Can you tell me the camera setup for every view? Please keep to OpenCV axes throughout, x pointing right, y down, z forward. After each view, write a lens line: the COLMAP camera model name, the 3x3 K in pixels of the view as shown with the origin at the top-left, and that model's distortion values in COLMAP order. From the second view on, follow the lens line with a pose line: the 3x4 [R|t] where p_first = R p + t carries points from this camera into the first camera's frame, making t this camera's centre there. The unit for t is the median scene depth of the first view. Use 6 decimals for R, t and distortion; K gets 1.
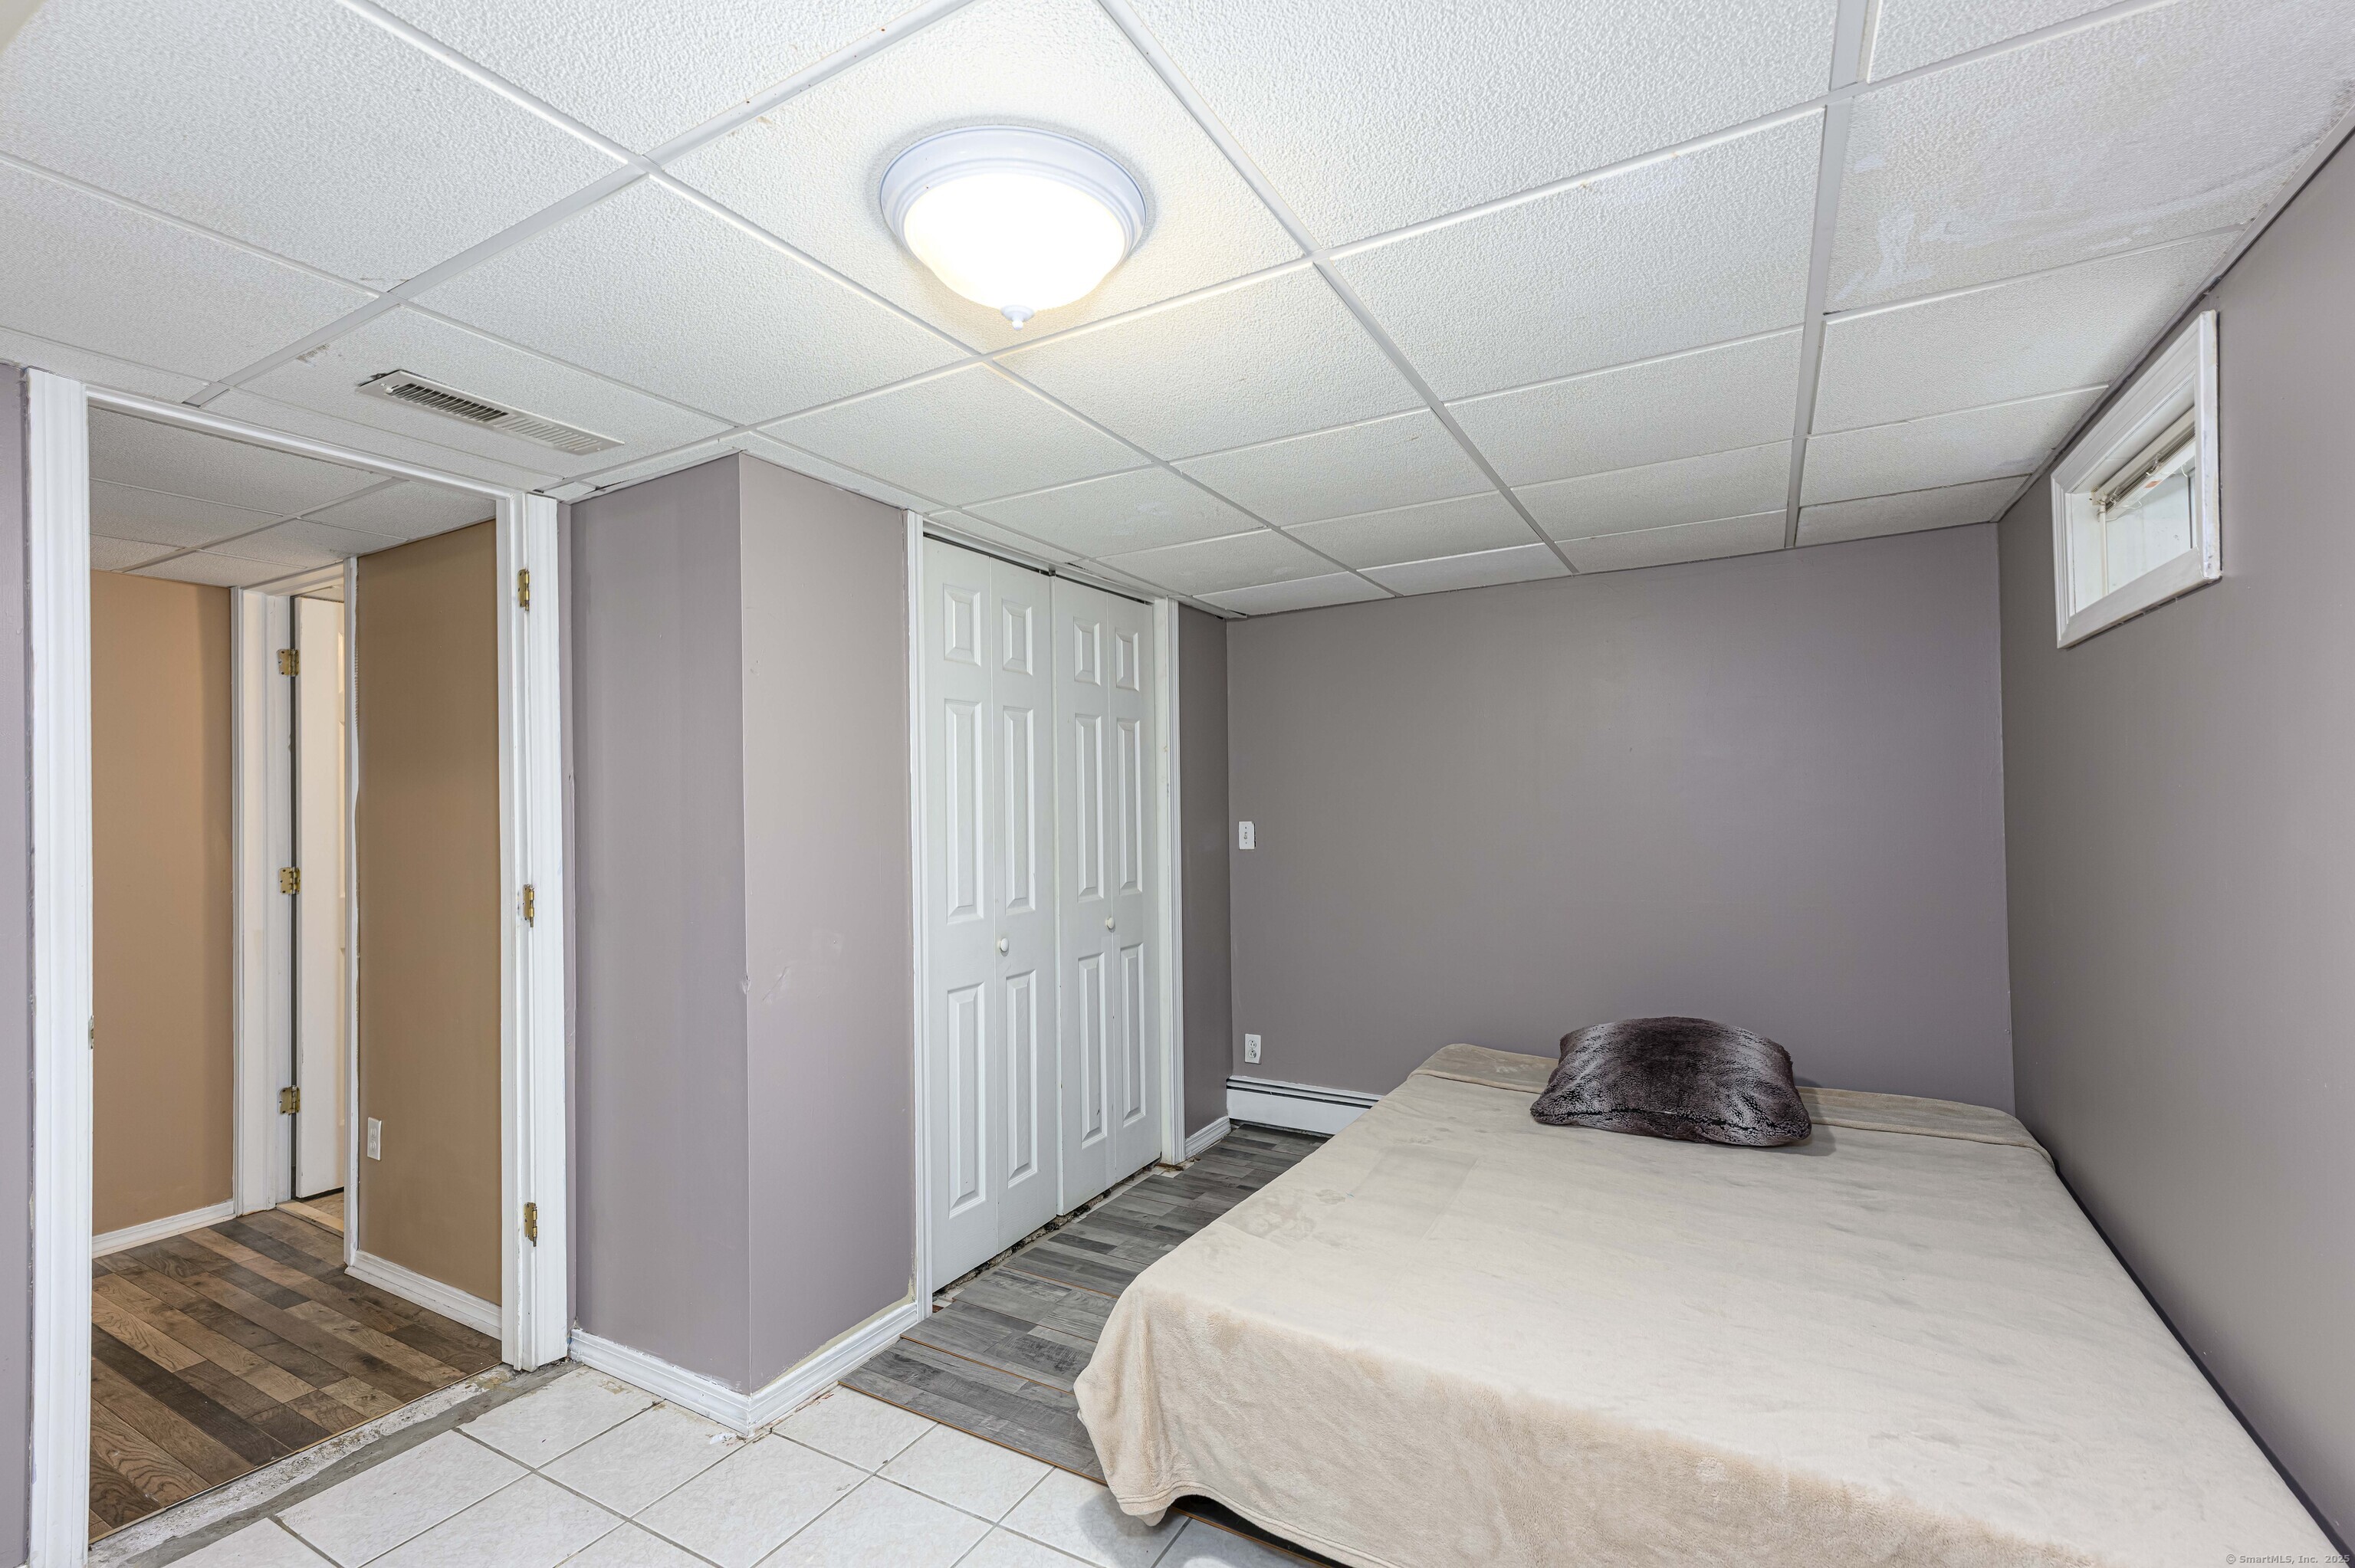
lens RADIAL K [[1023.5, 0, 1165.0], [0, 1023.5, 794.6], [0, 0, 1]] dist [0.022175, 0.000372]
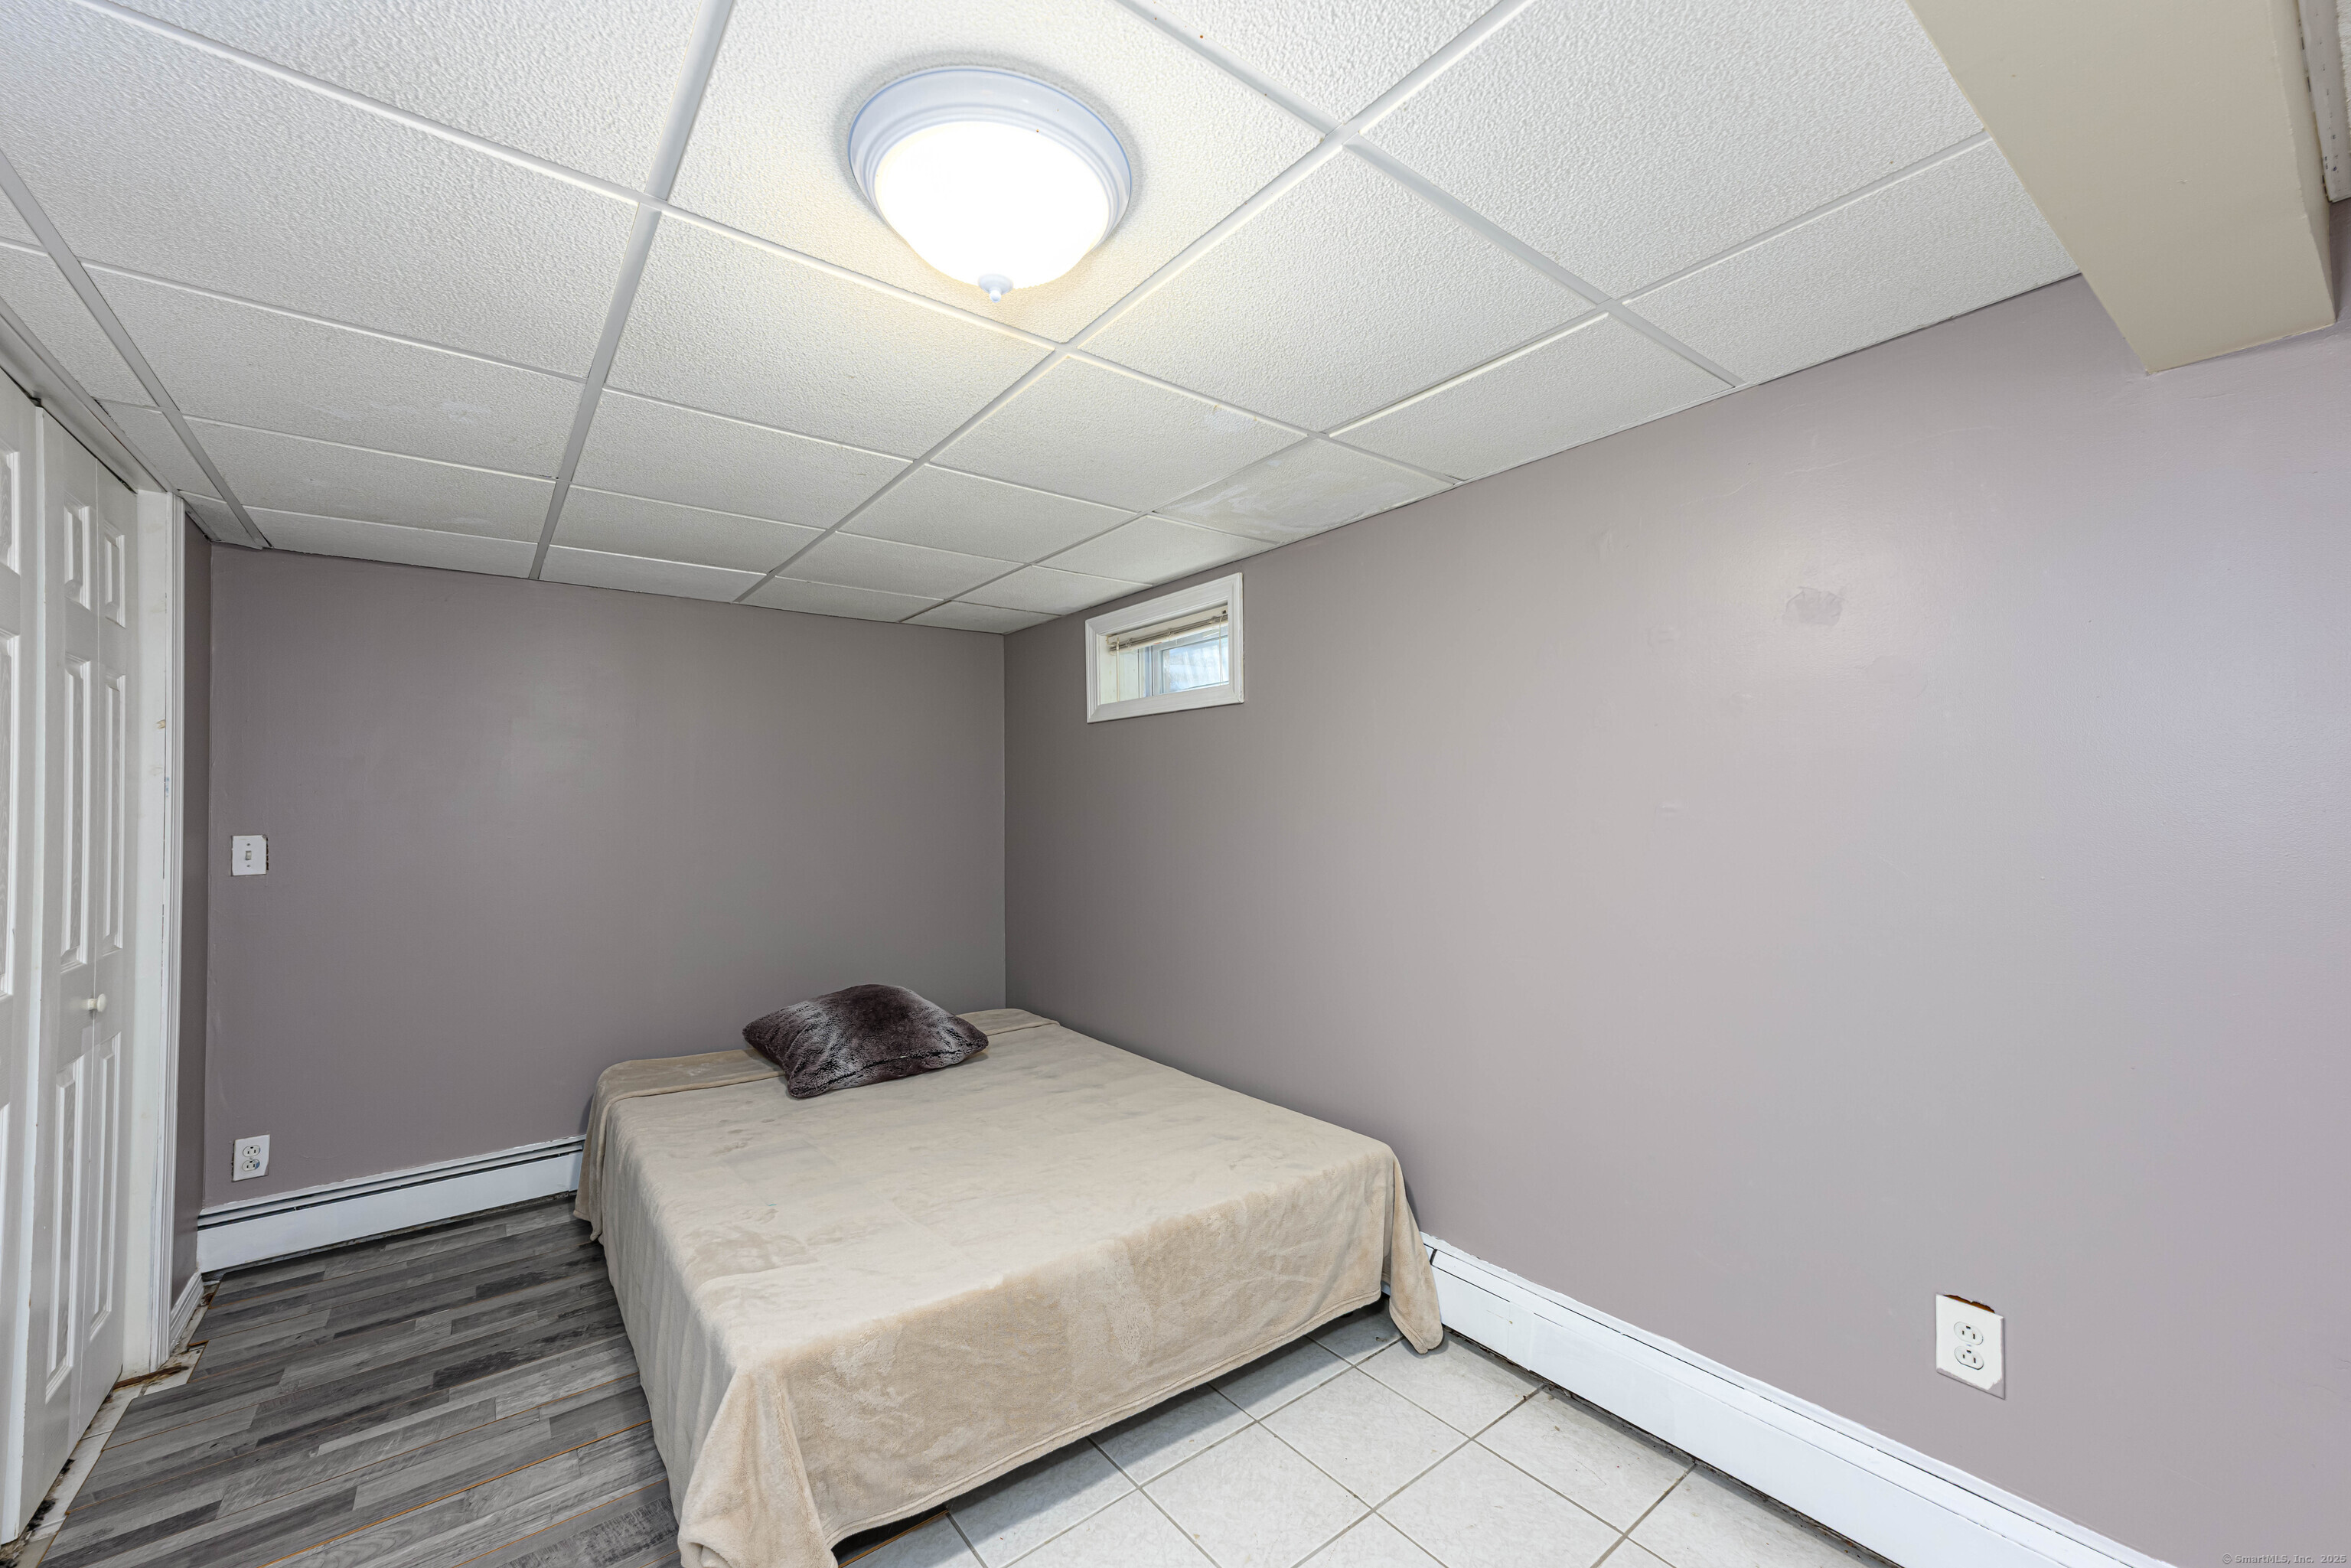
lens RADIAL K [[919.9, 0, 1163.3], [0, 919.9, 795.0], [0, 0, 1]] dist [0.019500, 0.002851]
pose [[0.387659, 0.025947, 0.921437, -0.420344], [-0.009822, 0.999663, -0.024018, 0.011521], [-0.921750, 0.000261, 0.387784, 0.258412]]
